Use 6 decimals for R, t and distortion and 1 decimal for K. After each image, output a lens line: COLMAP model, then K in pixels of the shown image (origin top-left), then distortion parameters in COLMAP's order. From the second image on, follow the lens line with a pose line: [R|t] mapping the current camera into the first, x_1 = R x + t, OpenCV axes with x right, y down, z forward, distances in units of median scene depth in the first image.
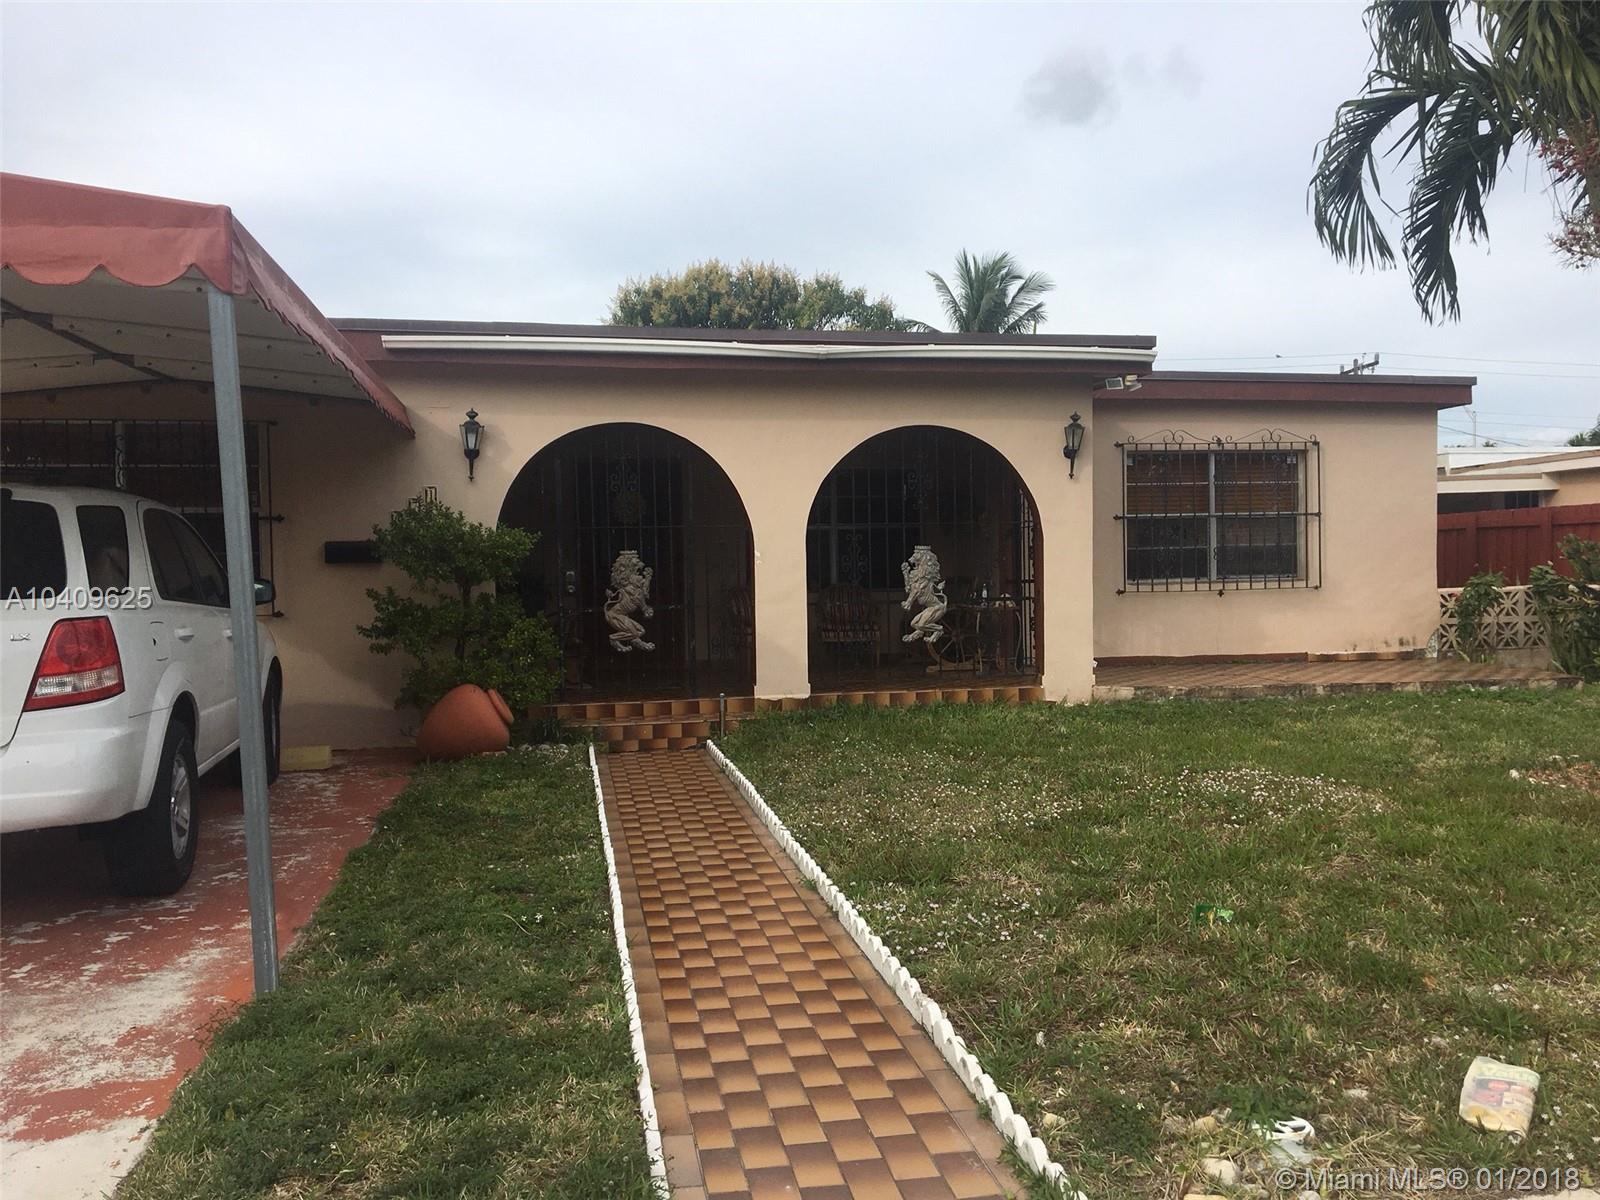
lens RADIAL K [[1341.3, 0, 803.1], [0, 1341.3, 599.2], [0, 0, 1]] dist [0.093065, -0.132611]
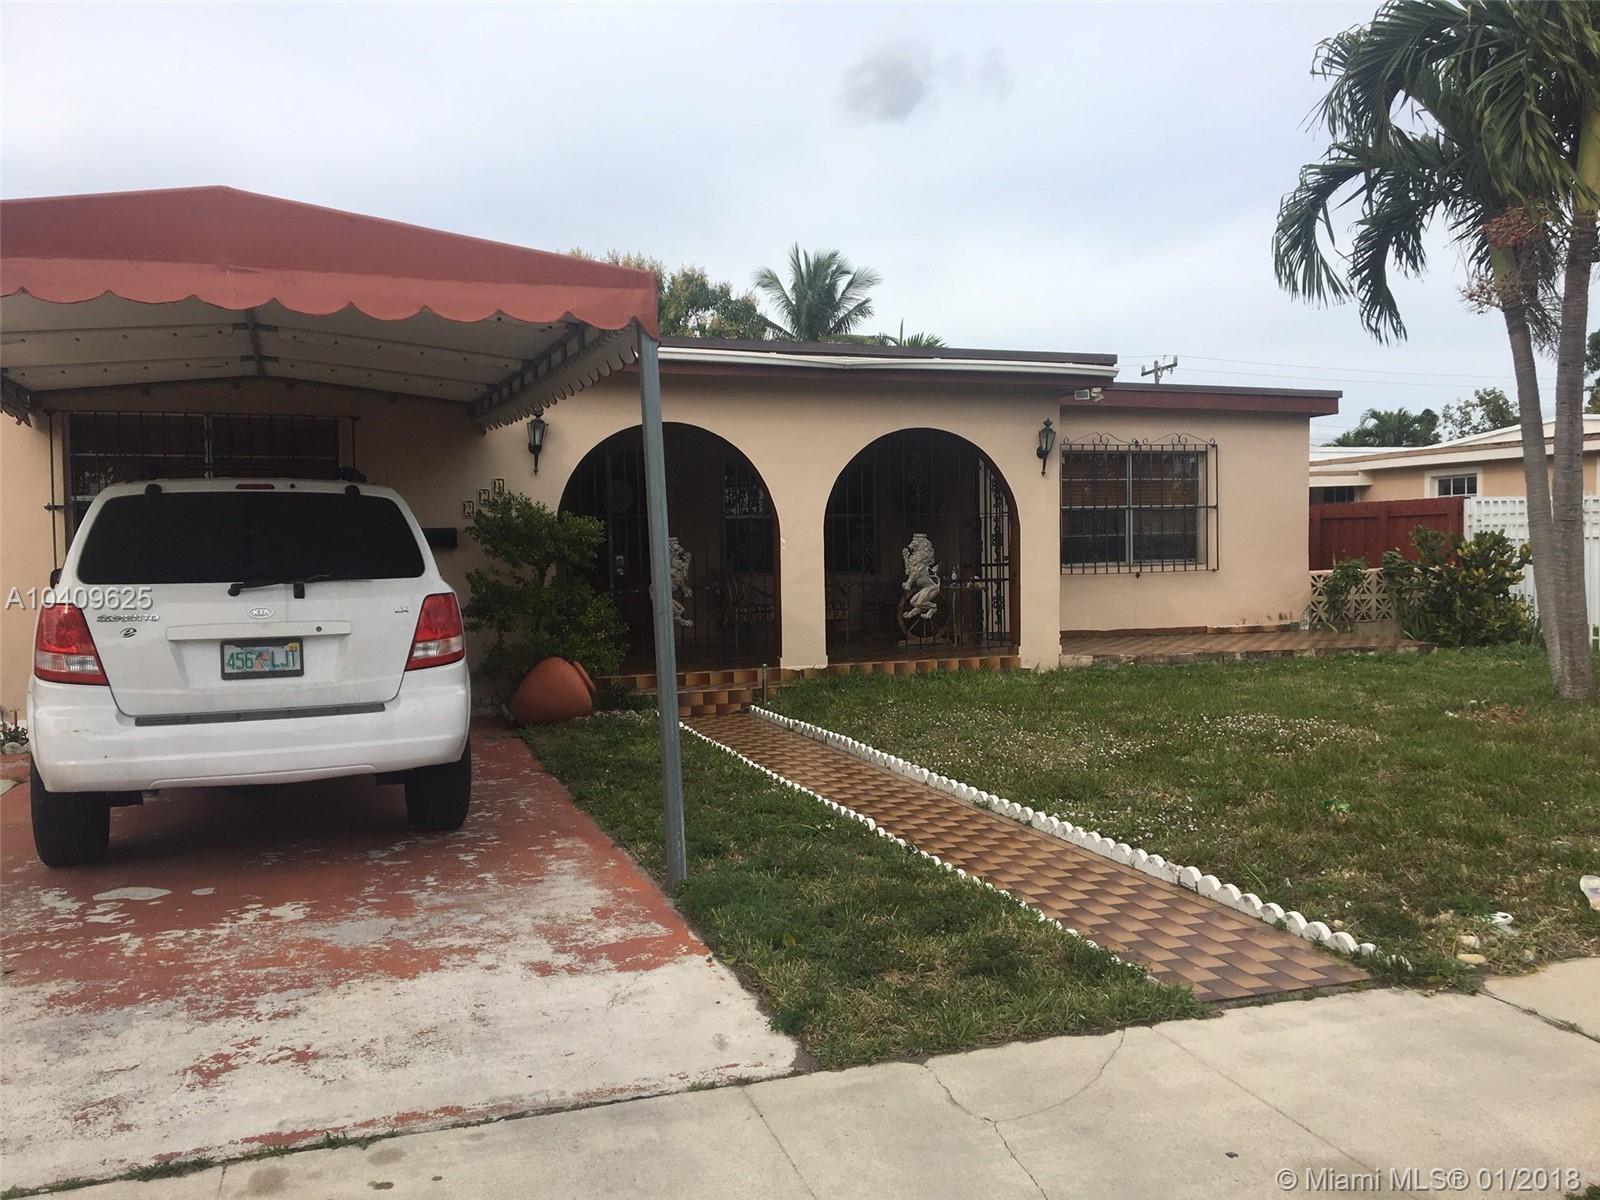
lens RADIAL K [[1345.9, 0, 803.1], [0, 1345.9, 603.0], [0, 0, 1]] dist [0.101013, -0.146981]
pose [[0.987282, -0.005188, 0.158895, -0.217376], [0.003014, 0.999899, 0.013920, 0.003258], [-0.158951, -0.013264, 0.987197, -0.130159]]
